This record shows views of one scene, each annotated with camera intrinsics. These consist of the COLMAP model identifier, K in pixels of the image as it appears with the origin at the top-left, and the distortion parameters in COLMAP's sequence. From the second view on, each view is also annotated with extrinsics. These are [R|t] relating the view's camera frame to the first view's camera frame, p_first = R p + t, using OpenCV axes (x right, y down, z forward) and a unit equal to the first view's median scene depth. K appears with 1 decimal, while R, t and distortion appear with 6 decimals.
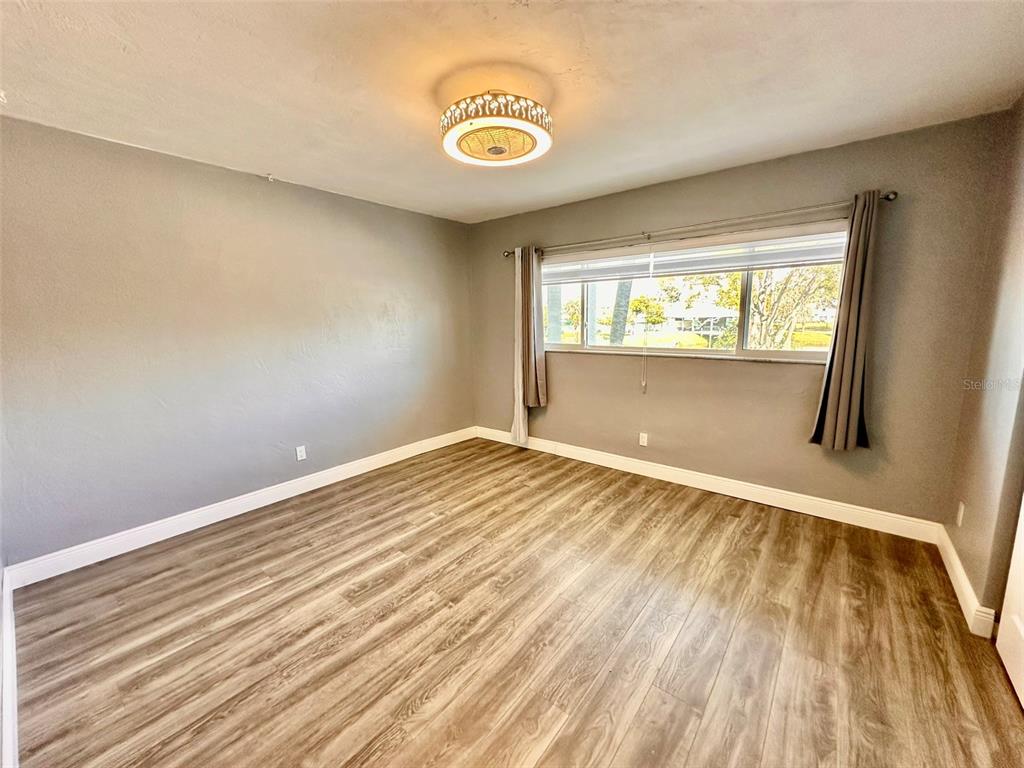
lens RADIAL K [[407.7, 0, 516.8], [0, 407.7, 386.7], [0, 0, 1]] dist [-0.002464, 0.000839]
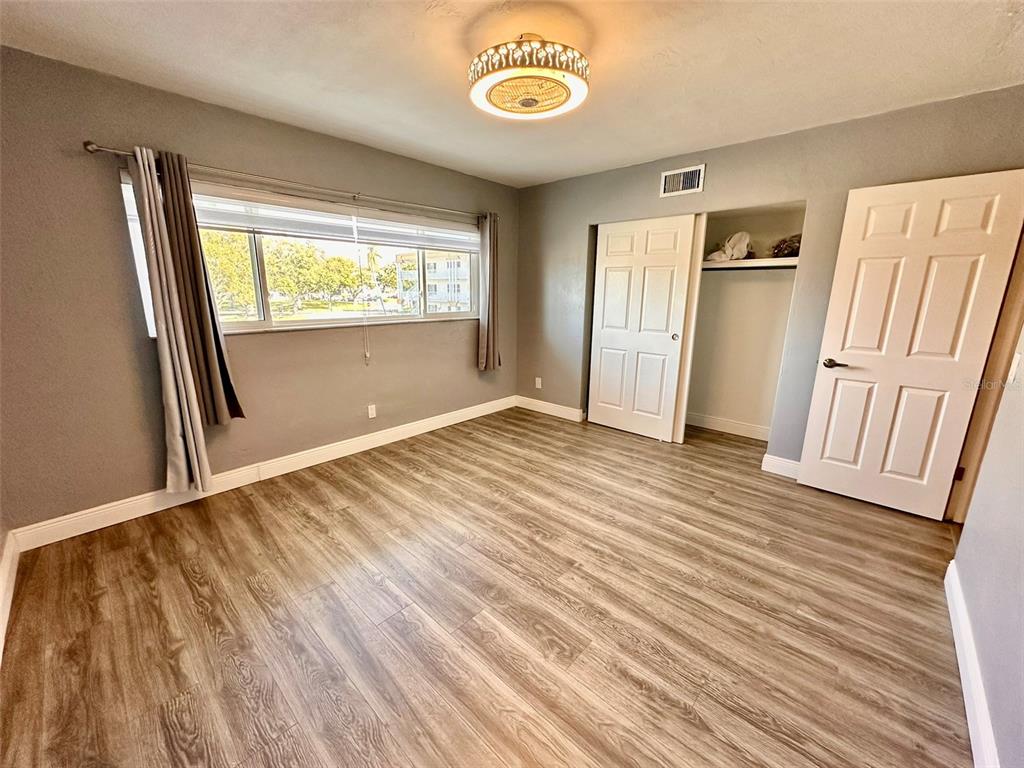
lens RADIAL K [[407.7, 0, 509.3], [0, 407.7, 384.9], [0, 0, 1]] dist [-0.002464, 0.000839]
pose [[0.072599, -0.212383, 0.974486, -0.845787], [0.156736, 0.967353, 0.199152, -0.105583], [-0.984969, 0.138279, 0.103517, 0.784788]]
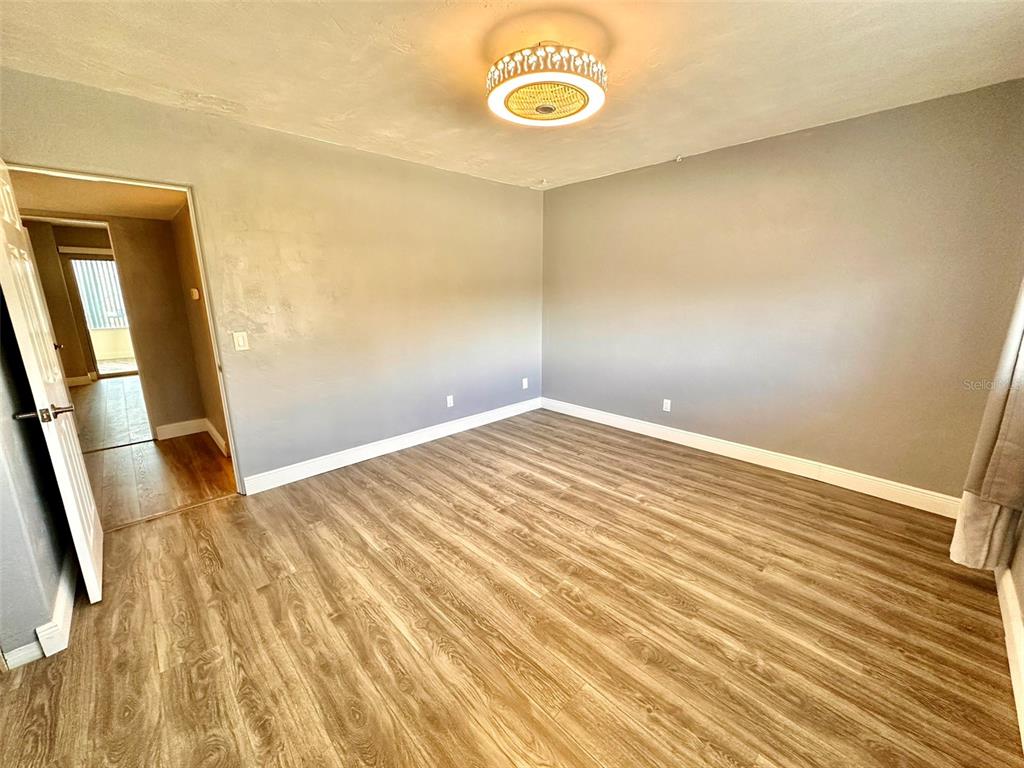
lens RADIAL K [[407.7, 0, 507.8], [0, 407.7, 386.3], [0, 0, 1]] dist [-0.002464, 0.000839]
pose [[-0.134935, 0.243855, -0.960379, 0.780669], [-0.157231, 0.951693, 0.263741, -0.150450], [0.978300, 0.186589, -0.090075, 0.843716]]
